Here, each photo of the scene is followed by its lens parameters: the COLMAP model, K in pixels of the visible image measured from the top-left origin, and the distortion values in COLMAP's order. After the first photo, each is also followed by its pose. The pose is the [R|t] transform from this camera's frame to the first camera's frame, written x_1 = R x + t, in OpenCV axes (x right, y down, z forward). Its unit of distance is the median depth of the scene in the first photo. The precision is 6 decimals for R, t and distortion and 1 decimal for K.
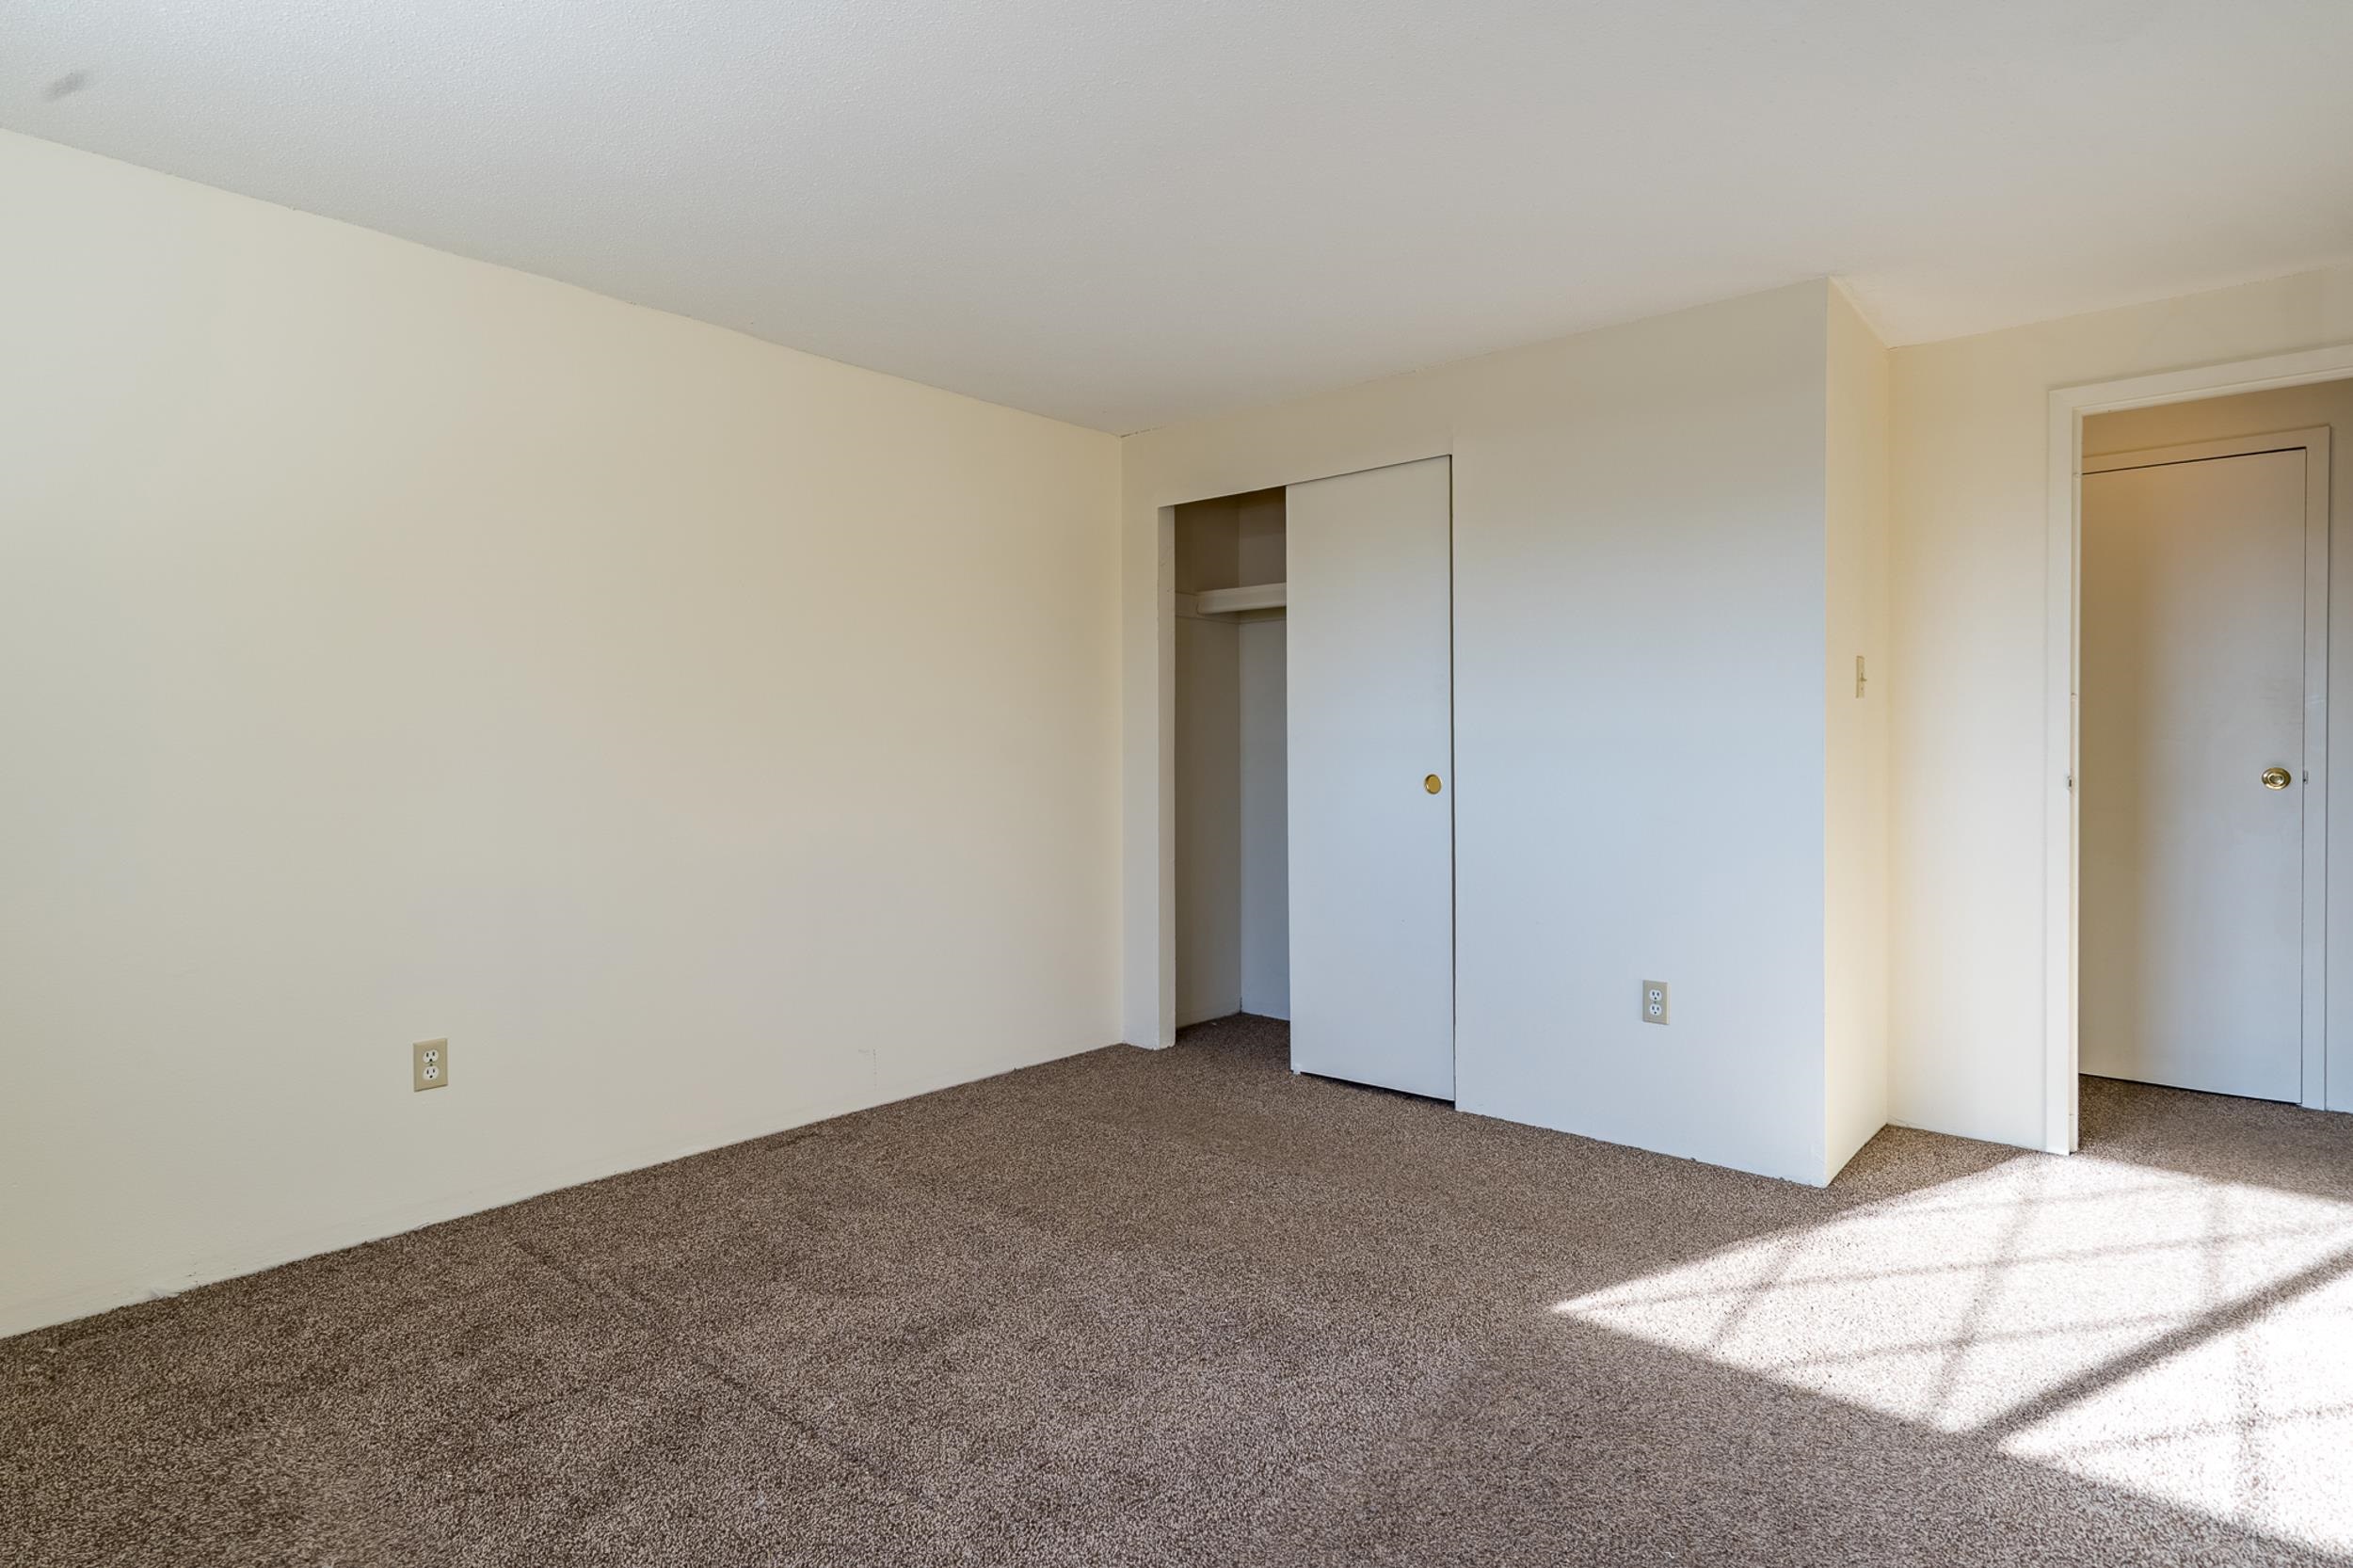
lens RADIAL K [[1198.0, 0, 1165.9], [0, 1198.0, 765.9], [0, 0, 1]] dist [0.002896, 0.000587]
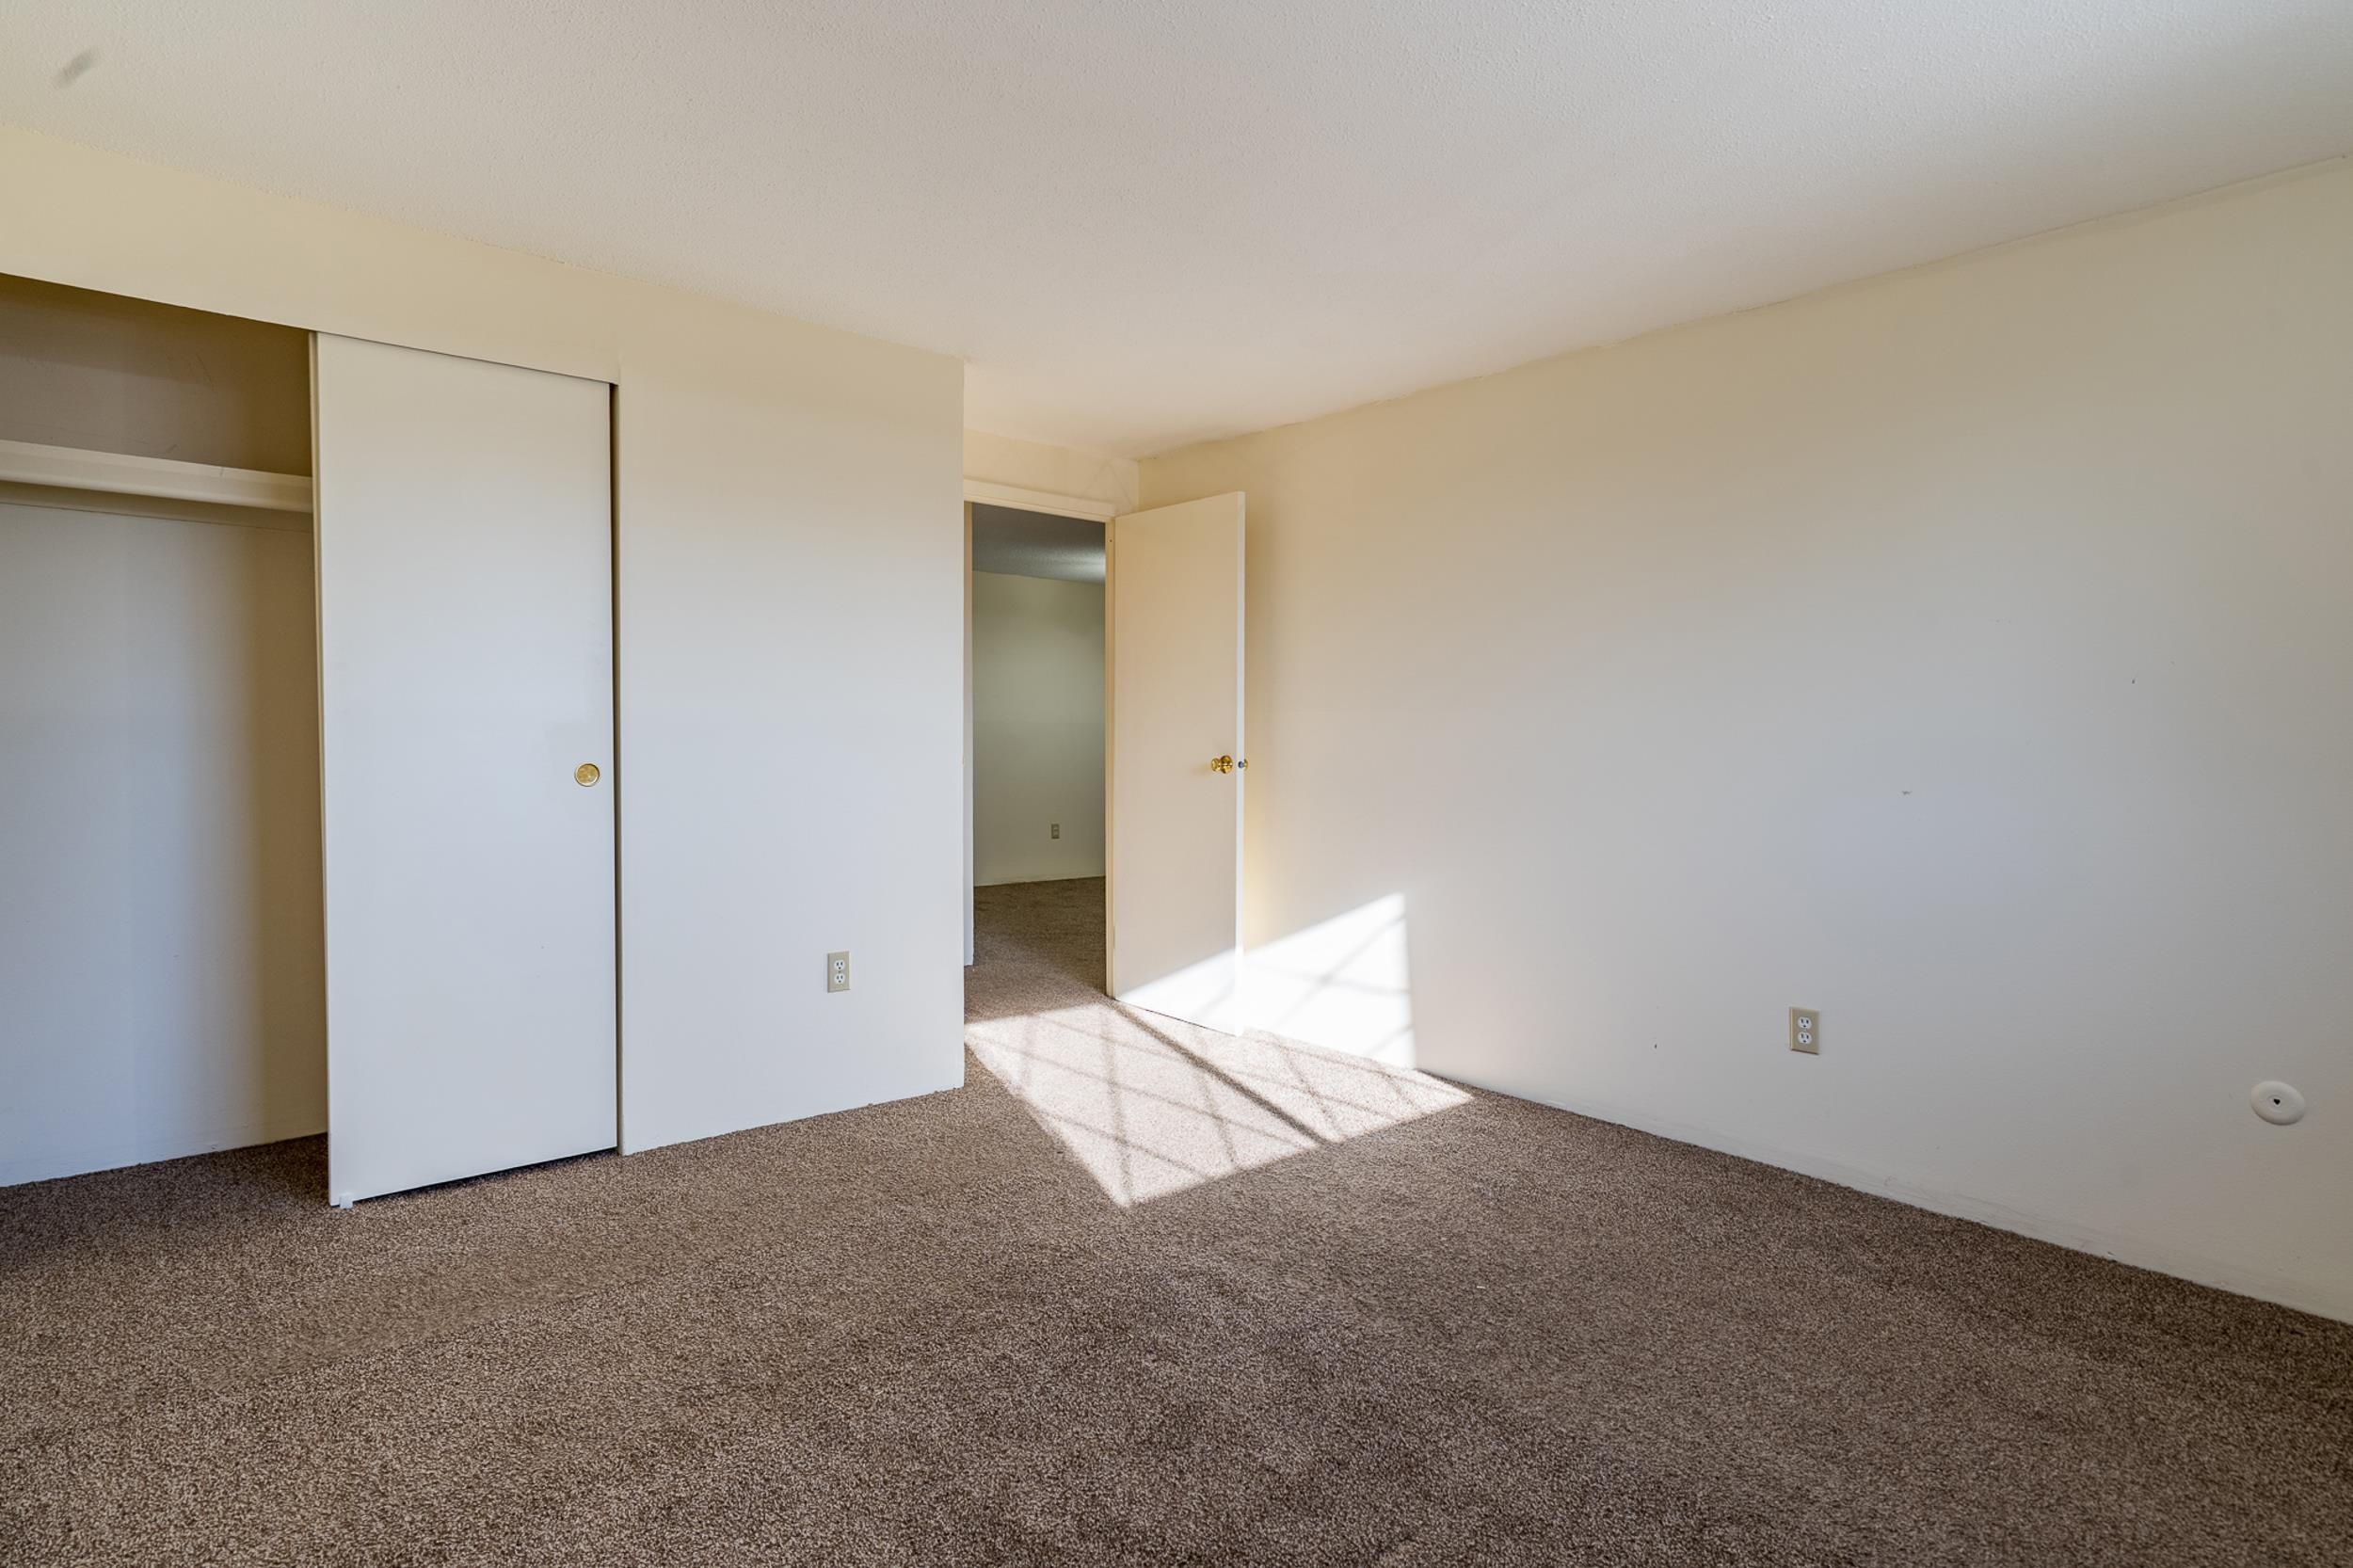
lens RADIAL K [[1198.0, 0, 1165.9], [0, 1198.0, 765.9], [0, 0, 1]] dist [0.002896, 0.000587]
pose [[0.178062, -0.018047, 0.983854, -0.598911], [0.003755, 0.999837, 0.017661, -0.004296], [-0.984012, 0.000550, 0.178101, 0.533057]]
